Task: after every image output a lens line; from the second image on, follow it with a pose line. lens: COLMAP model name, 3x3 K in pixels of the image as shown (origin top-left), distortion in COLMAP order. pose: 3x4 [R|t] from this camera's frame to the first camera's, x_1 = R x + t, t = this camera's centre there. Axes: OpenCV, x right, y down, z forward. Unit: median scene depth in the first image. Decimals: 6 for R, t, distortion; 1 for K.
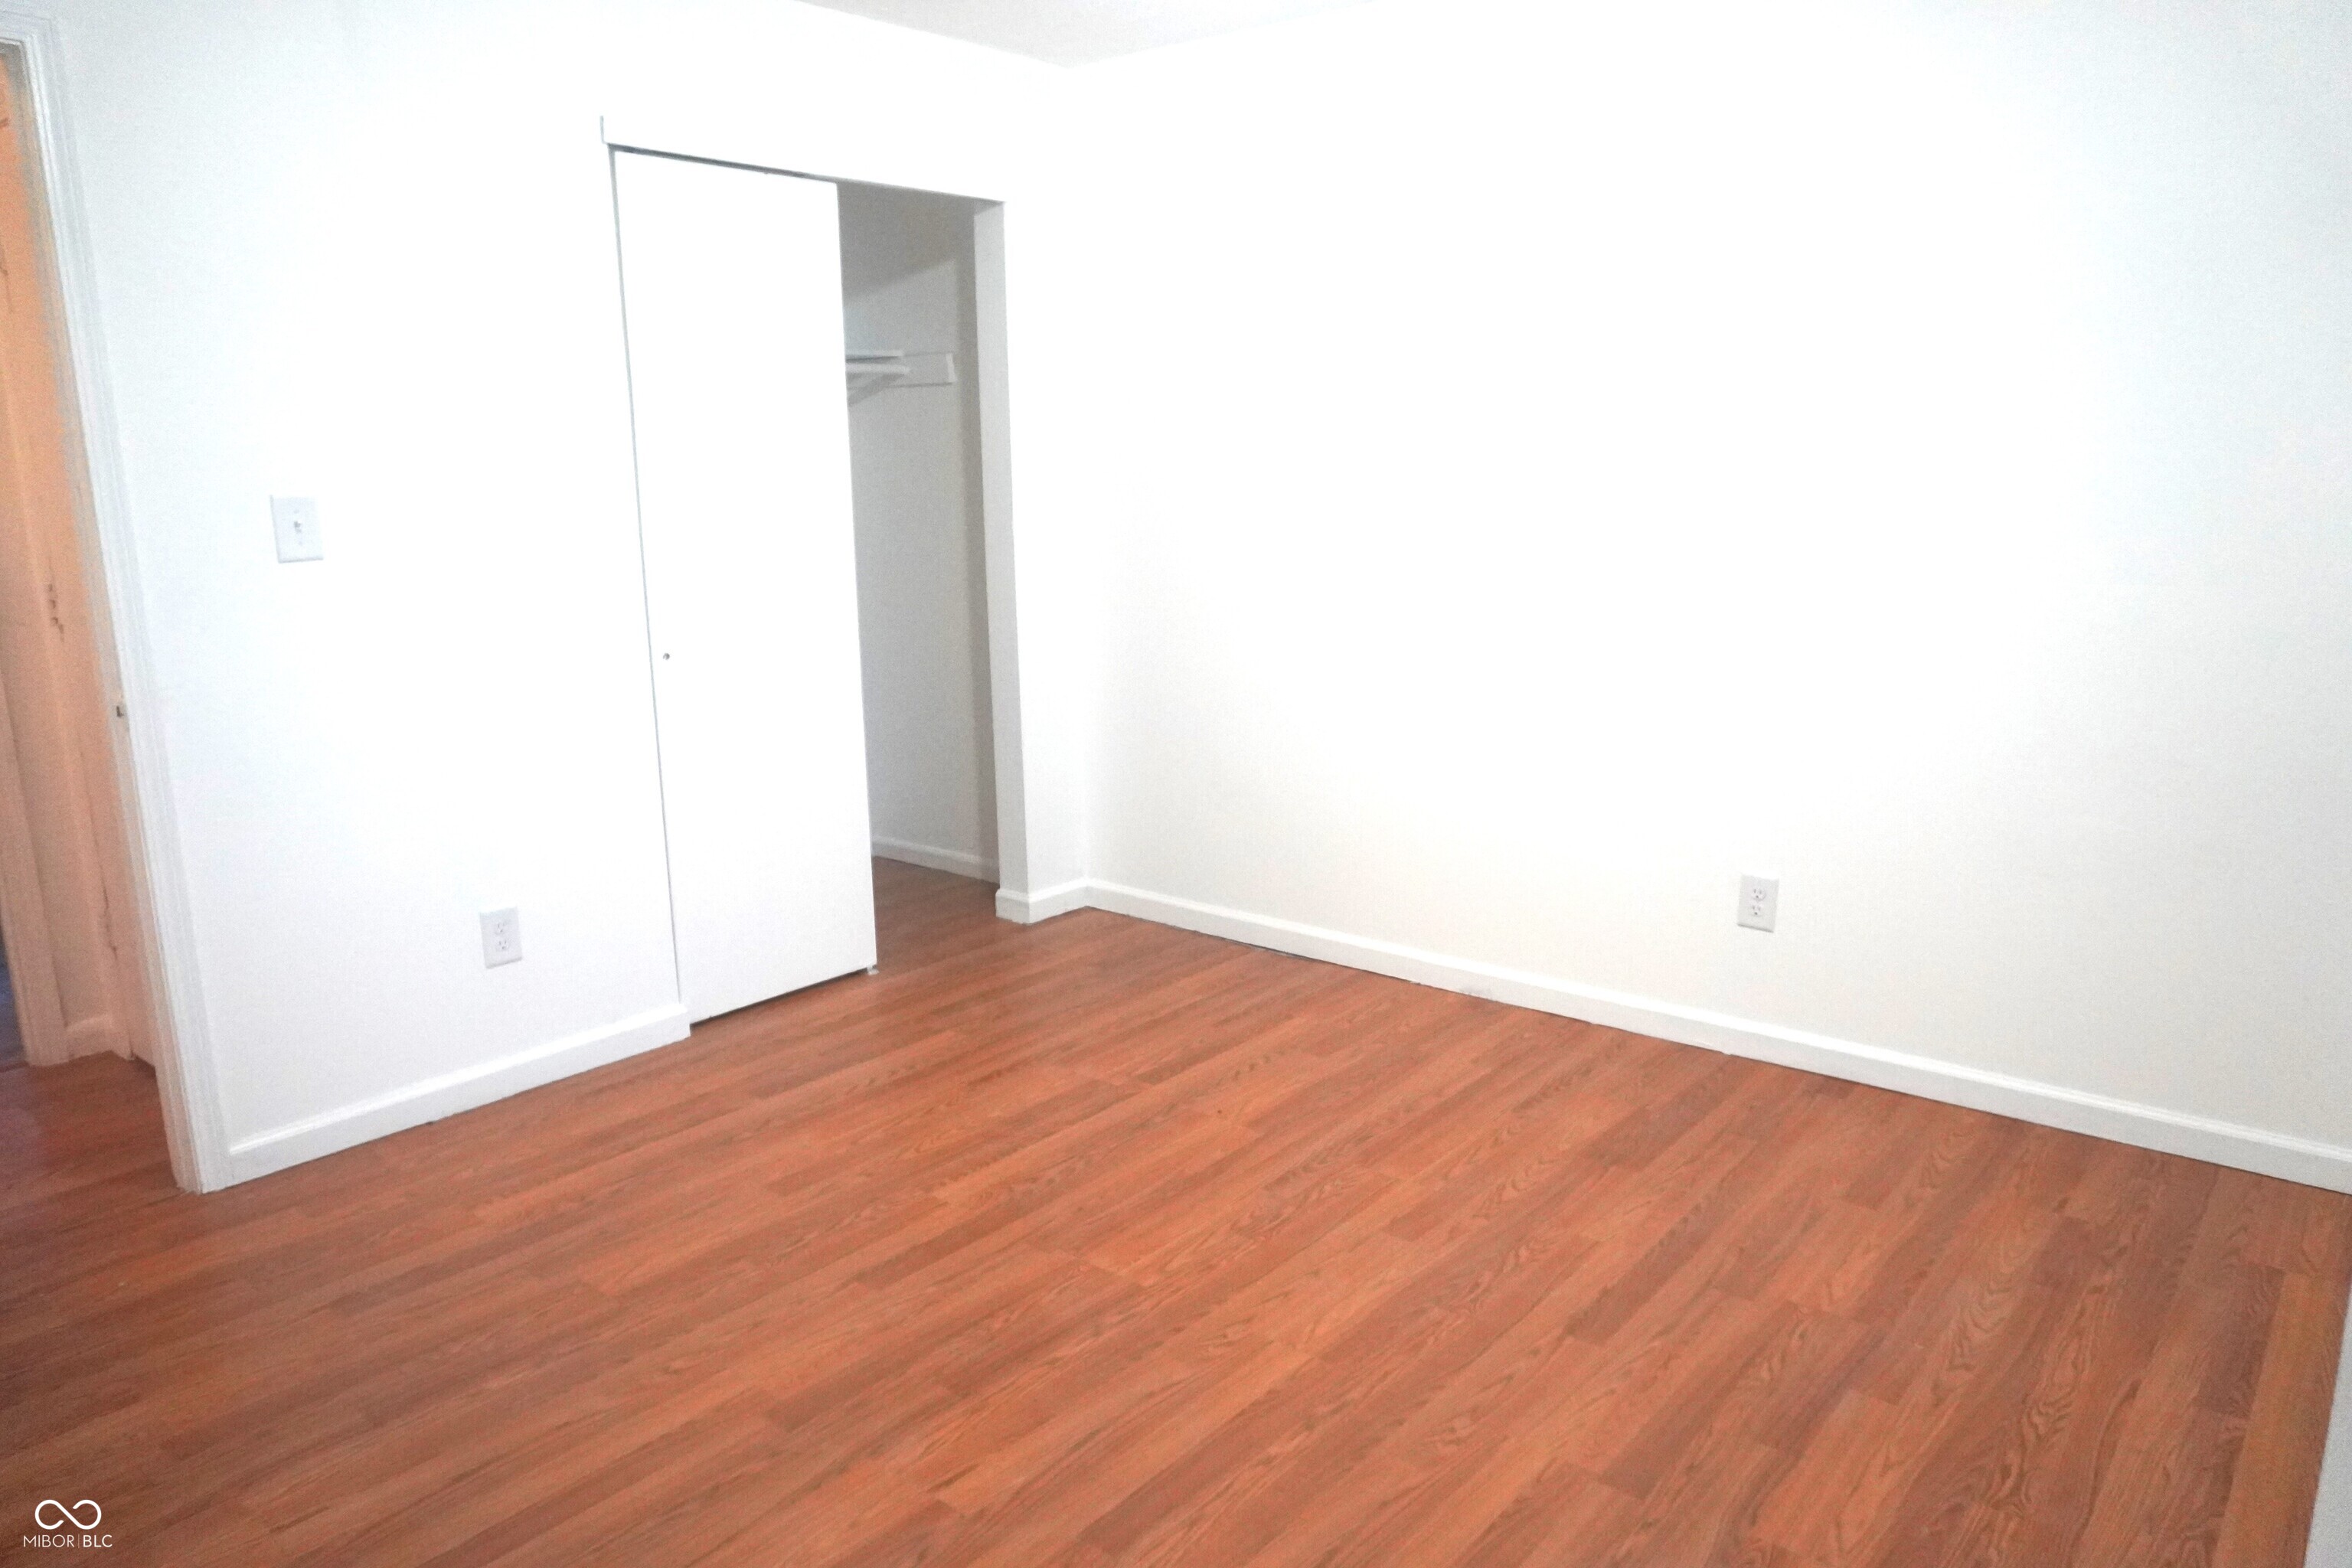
lens RADIAL K [[1579.9, 0, 1176.0], [0, 1579.9, 784.0], [0, 0, 1]] dist [0.002250, 0.000804]
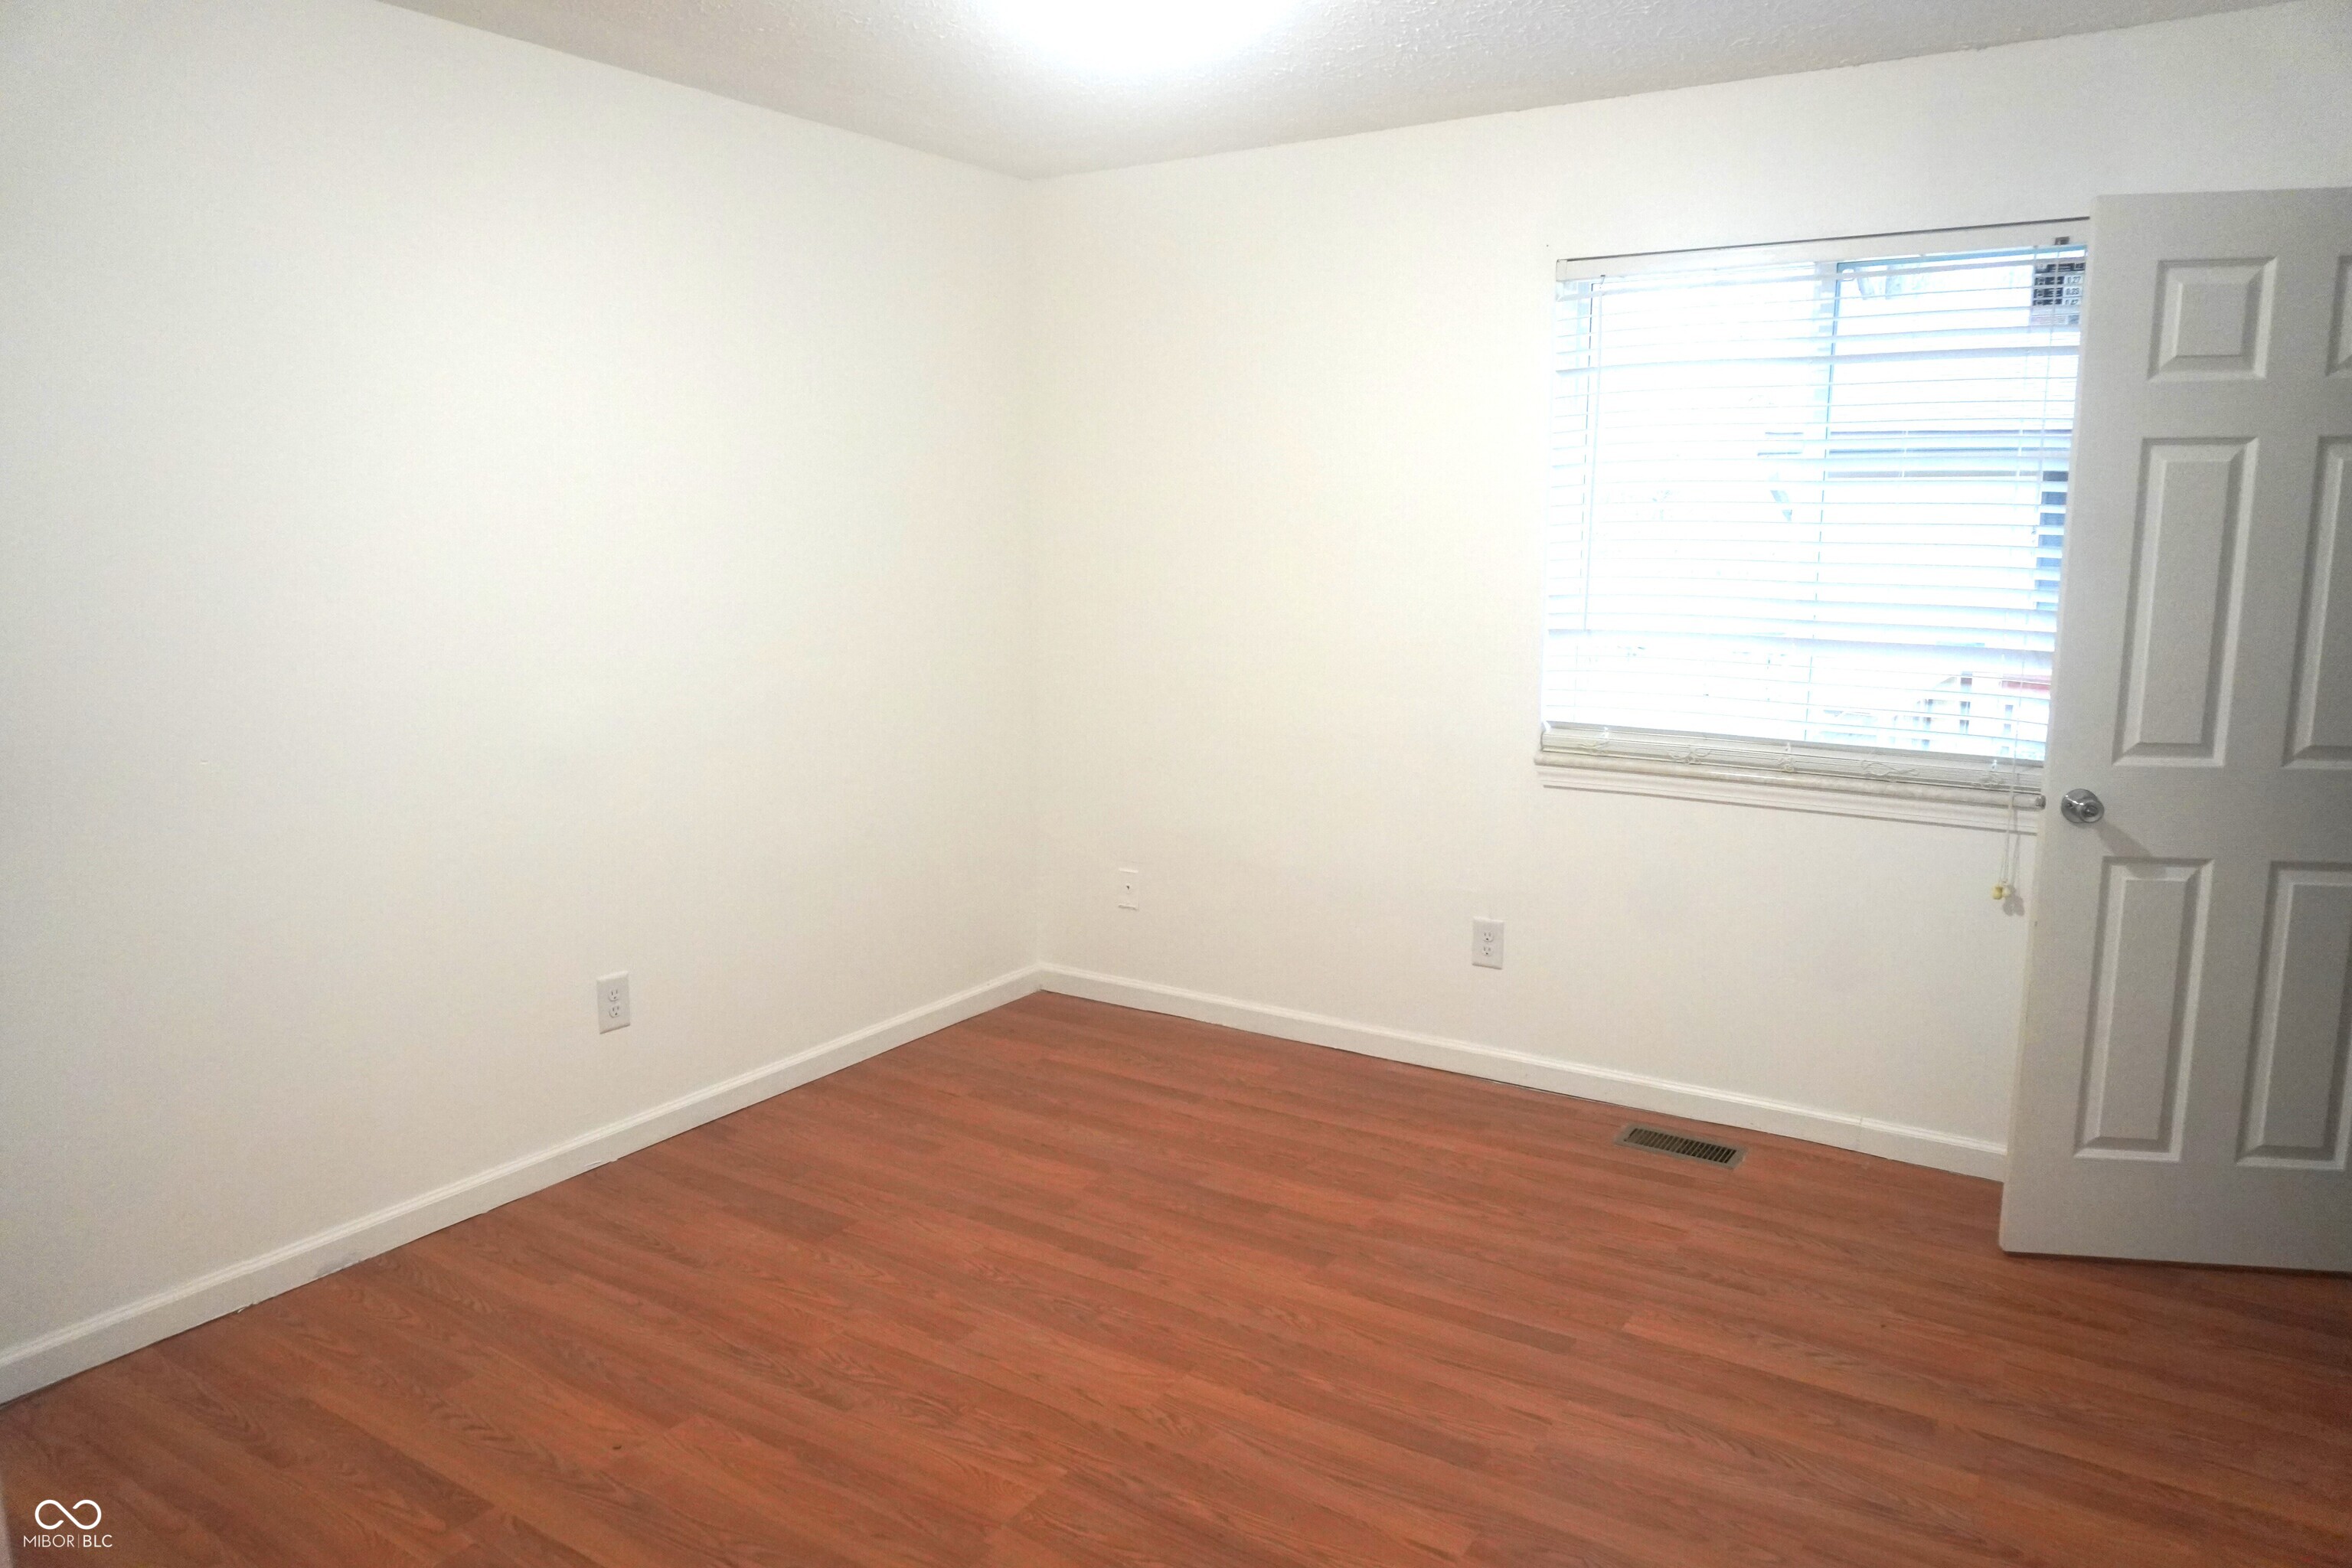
lens RADIAL K [[1579.9, 0, 1176.0], [0, 1579.9, 784.0], [0, 0, 1]] dist [0.002250, 0.000804]
pose [[-0.109460, -0.150865, 0.982476, -0.813452], [0.203506, 0.964076, 0.170713, -0.202116], [-0.972936, 0.218626, -0.074826, 0.851801]]
